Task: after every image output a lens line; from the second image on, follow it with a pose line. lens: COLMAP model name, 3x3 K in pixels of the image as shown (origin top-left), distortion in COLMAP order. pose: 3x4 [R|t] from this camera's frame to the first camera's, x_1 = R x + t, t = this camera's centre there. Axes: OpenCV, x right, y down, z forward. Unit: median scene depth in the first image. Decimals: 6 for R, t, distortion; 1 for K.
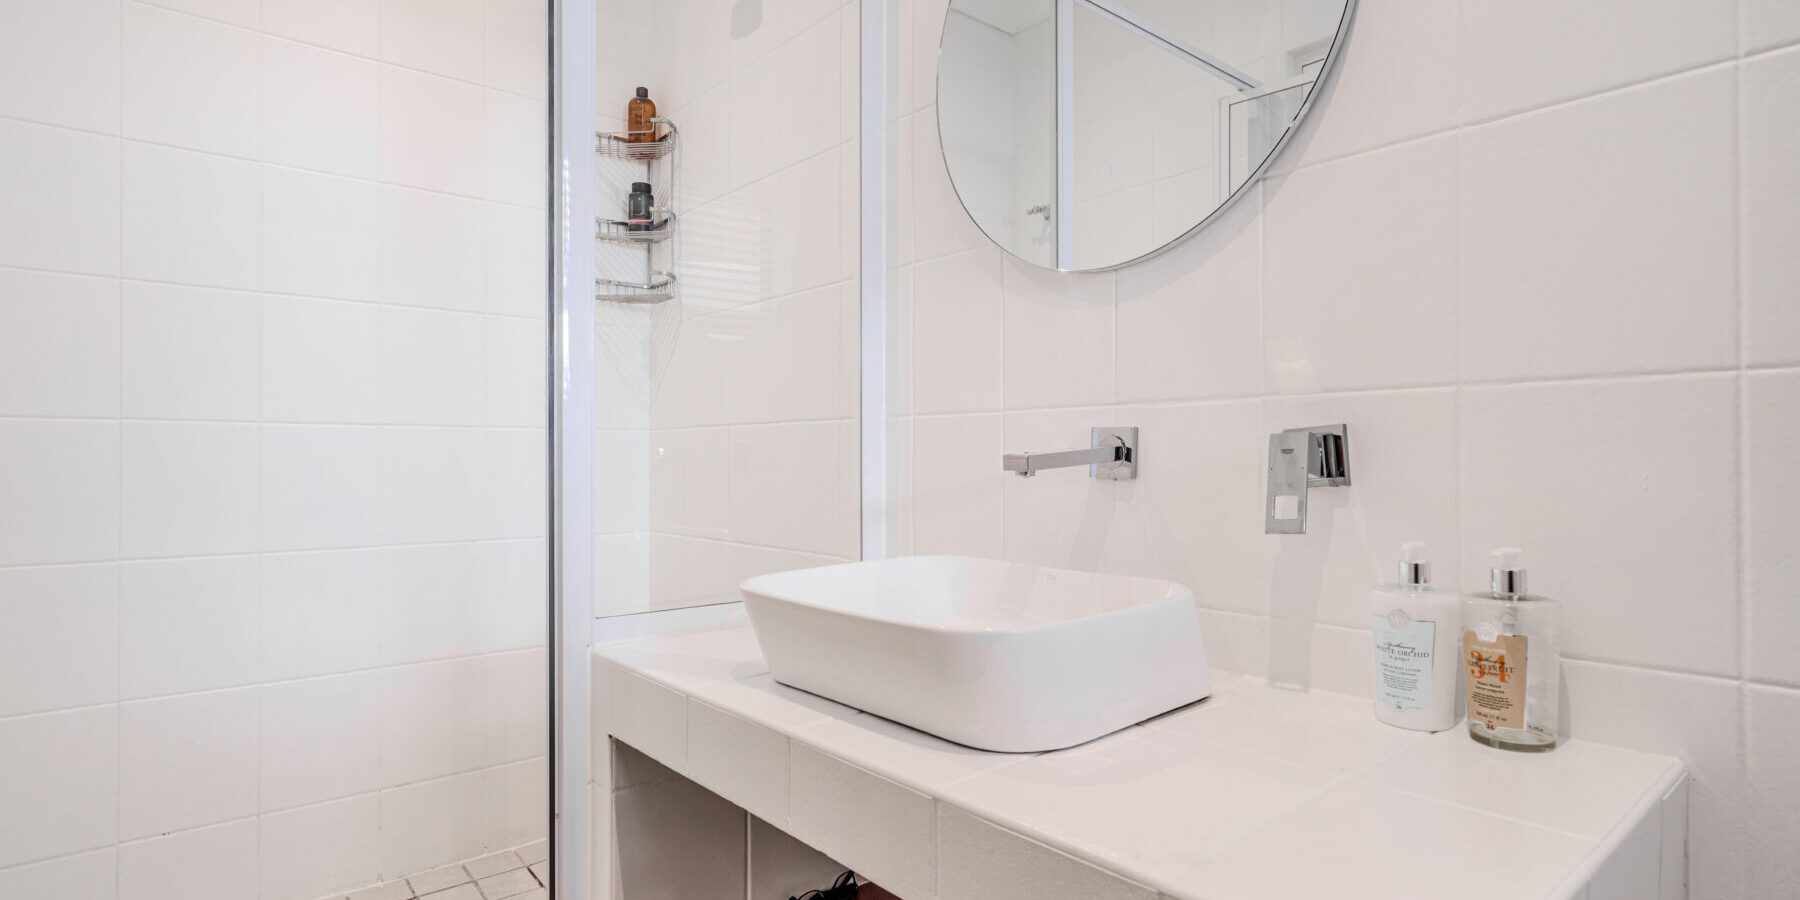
lens RADIAL K [[884.7, 0, 900.0], [0, 884.7, 450.0], [0, 0, 1]] dist [0.000834, 0.000073]
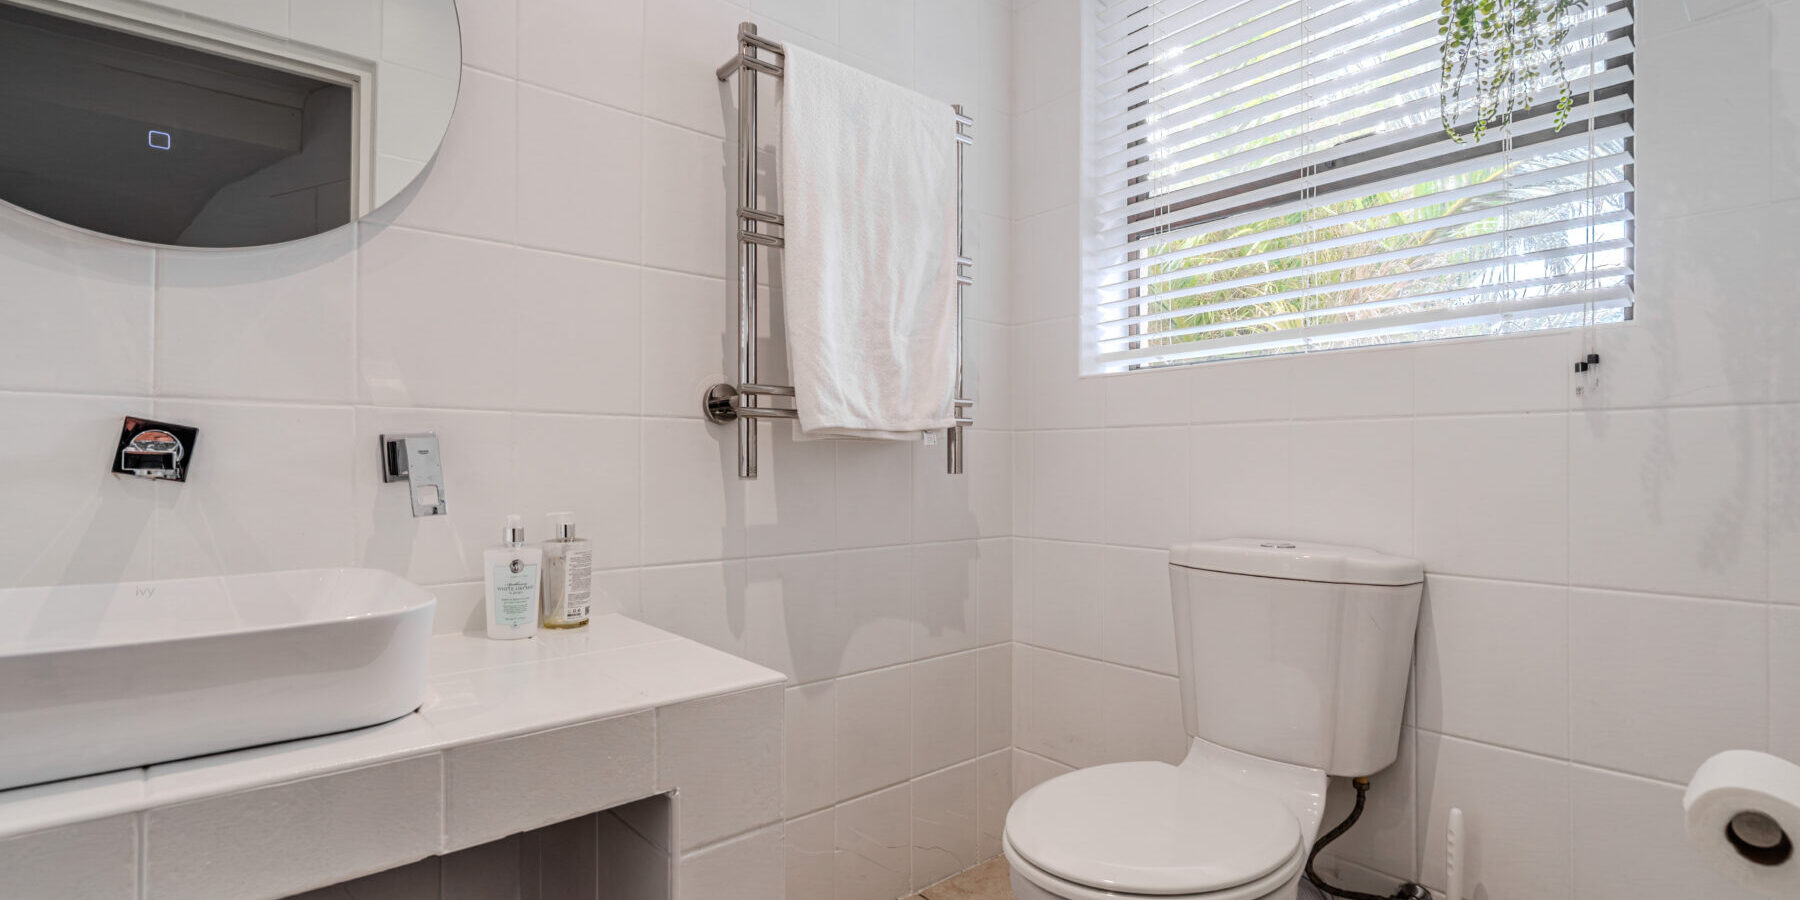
lens RADIAL K [[857.3, 0, 900.0], [0, 857.3, 450.0], [0, 0, 1]] dist [0.000028, -0.000019]
pose [[0.007581, 0.025515, 0.999646, -0.734717], [-0.008224, 0.999642, -0.025452, 0.021355], [-0.999937, -0.008028, 0.007788, 0.281445]]
